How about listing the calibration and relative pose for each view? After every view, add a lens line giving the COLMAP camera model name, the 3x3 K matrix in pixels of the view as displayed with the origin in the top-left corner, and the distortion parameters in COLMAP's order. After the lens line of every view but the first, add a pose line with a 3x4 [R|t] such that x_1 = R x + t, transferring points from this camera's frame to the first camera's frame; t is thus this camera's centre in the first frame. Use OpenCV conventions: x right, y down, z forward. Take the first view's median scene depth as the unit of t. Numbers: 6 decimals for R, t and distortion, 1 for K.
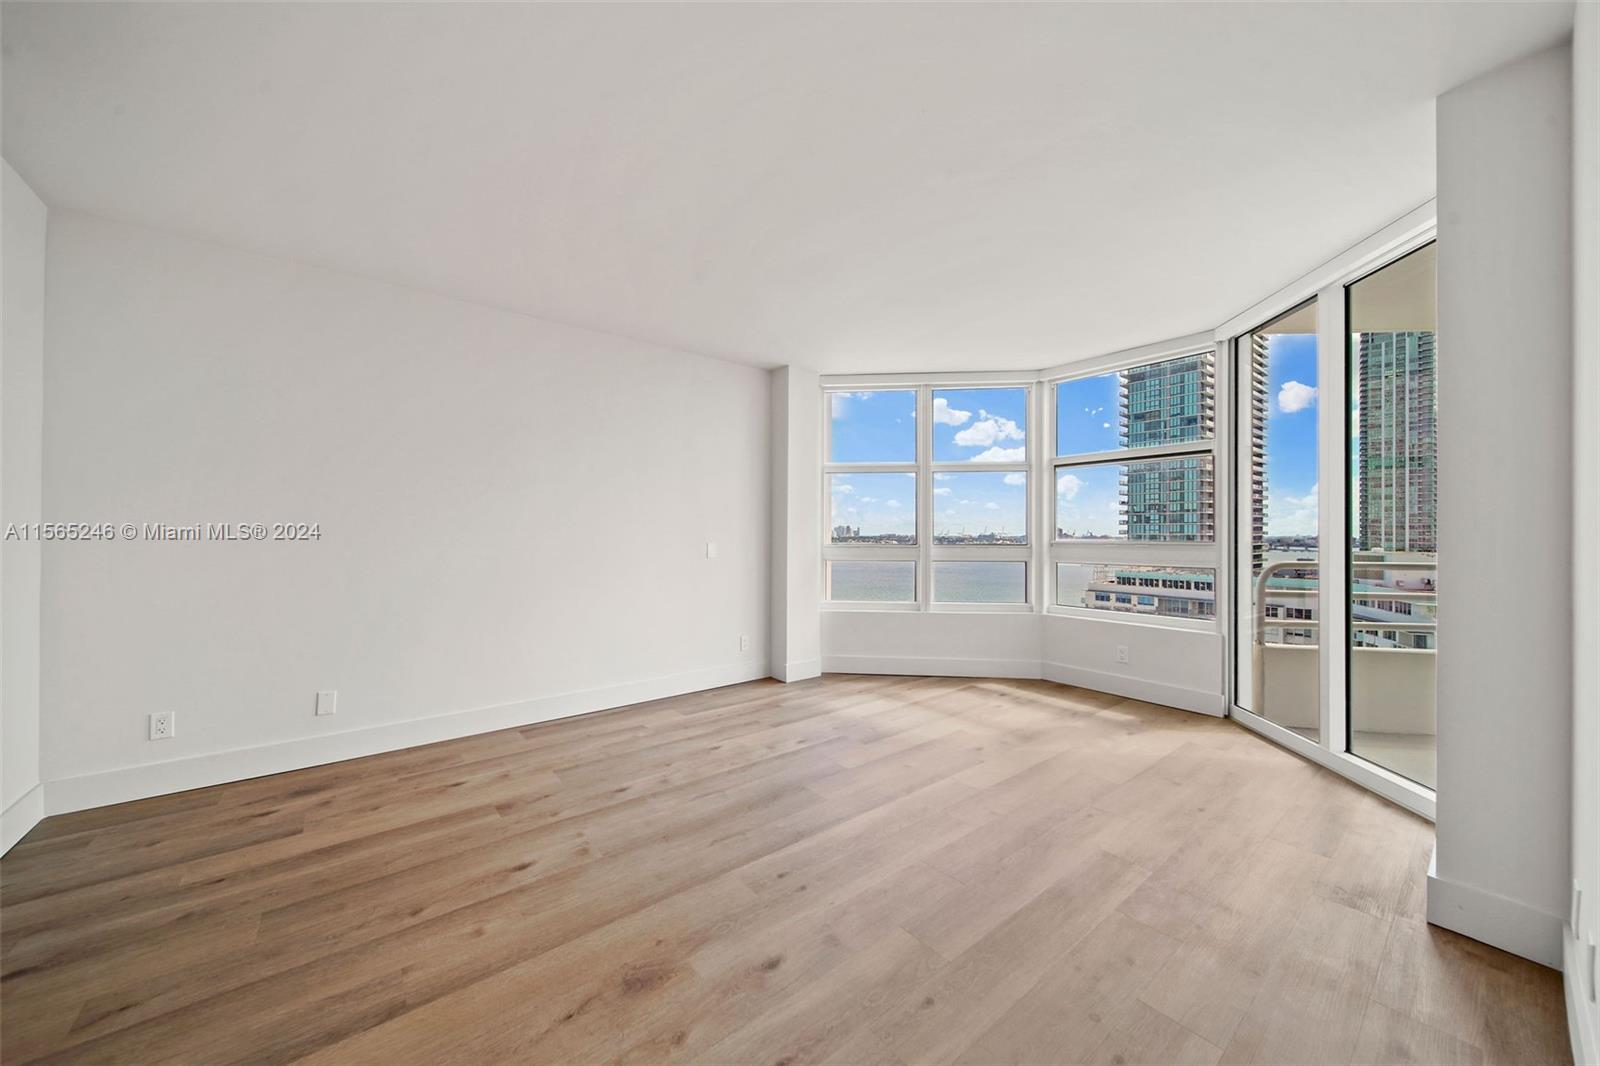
lens RADIAL K [[561.2, 0, 797.3], [0, 561.2, 527.0], [0, 0, 1]] dist [0.006563, -0.000134]
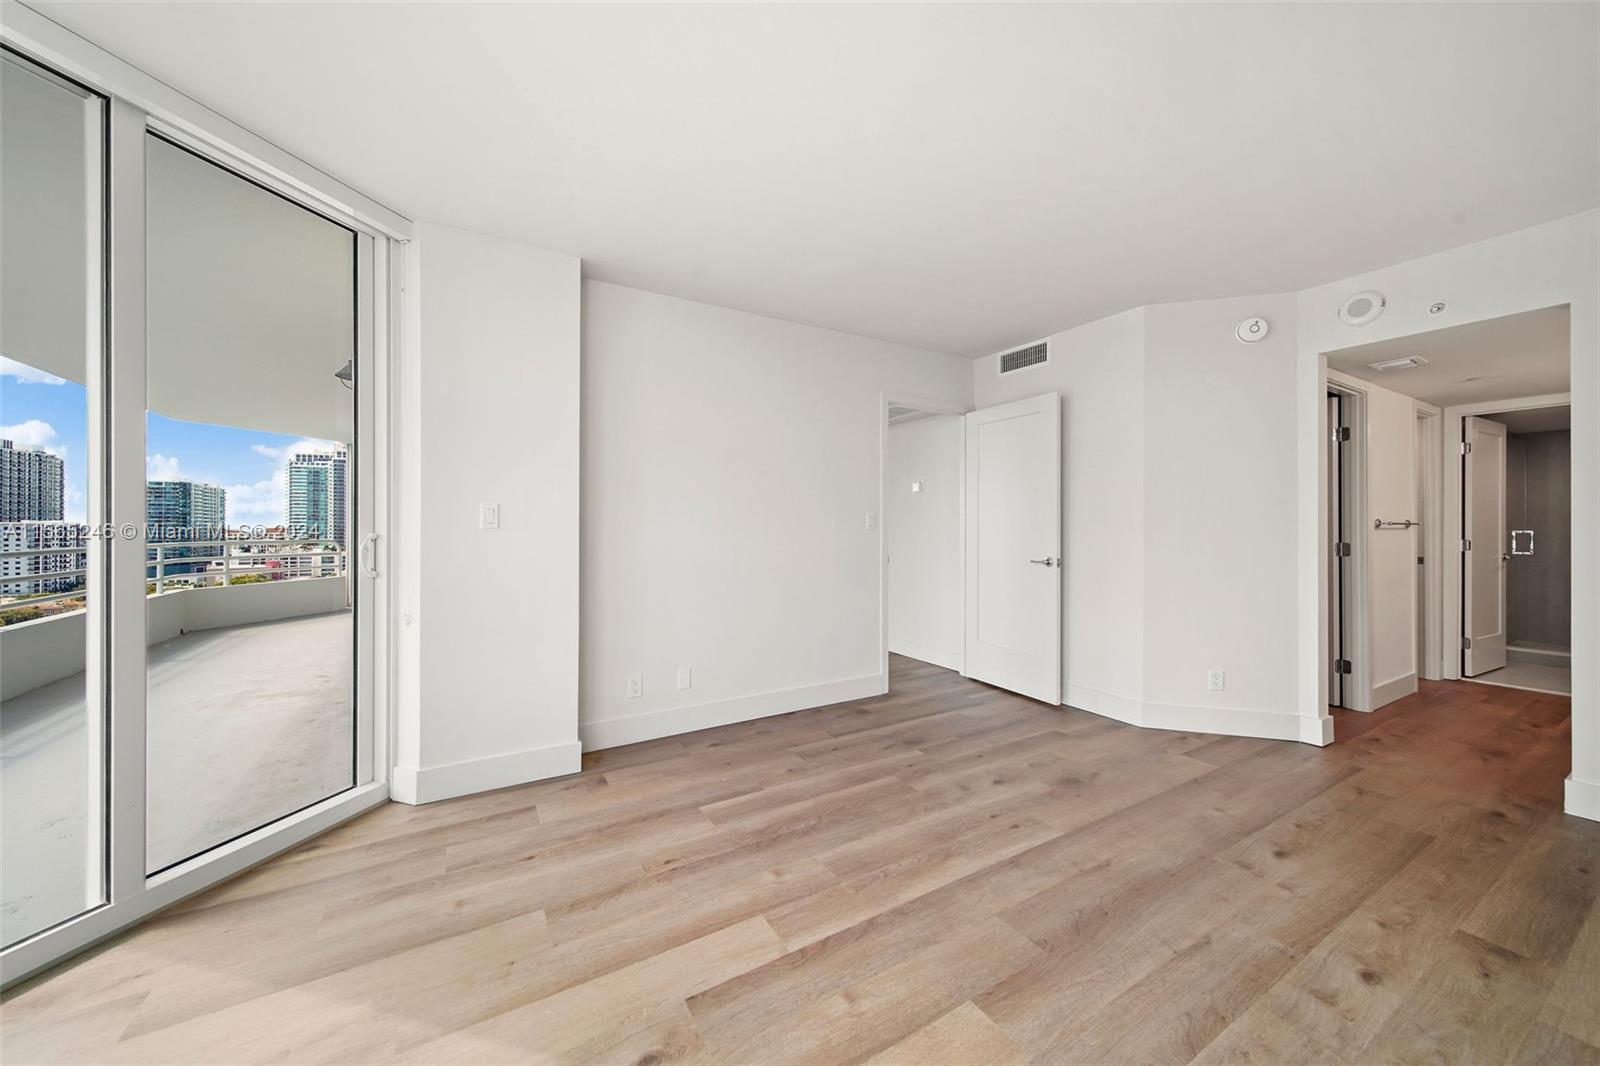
lens RADIAL K [[570.7, 0, 794.5], [0, 570.7, 529.9], [0, 0, 1]] dist [0.004954, -0.000151]
pose [[-0.989739, -0.006884, 0.142724, 0.224447], [-0.008056, 0.999938, -0.007636, 0.018223], [-0.142663, -0.008707, -0.989733, 1.938626]]
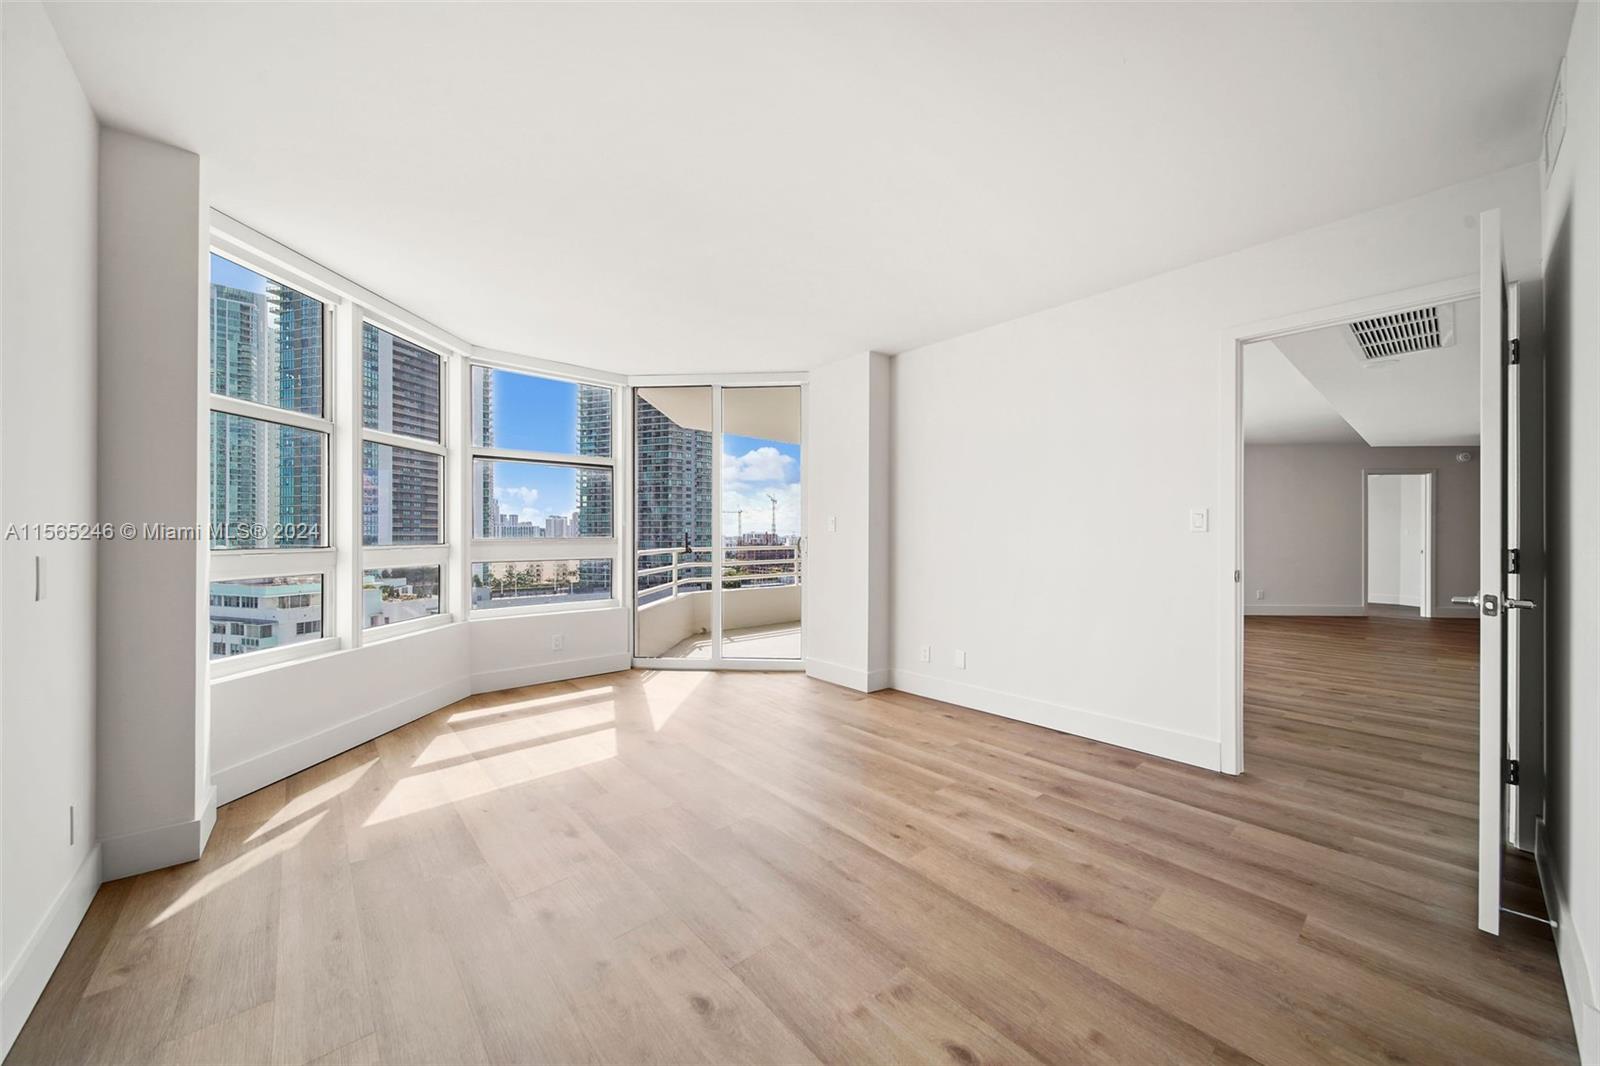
lens RADIAL K [[570.7, 0, 794.5], [0, 570.7, 529.9], [0, 0, 1]] dist [0.004954, -0.000151]
pose [[-0.036653, 0.003448, 0.999322, -1.005991], [-0.013171, 0.999906, -0.003933, 0.013601], [-0.999241, -0.013306, -0.036604, 1.086165]]
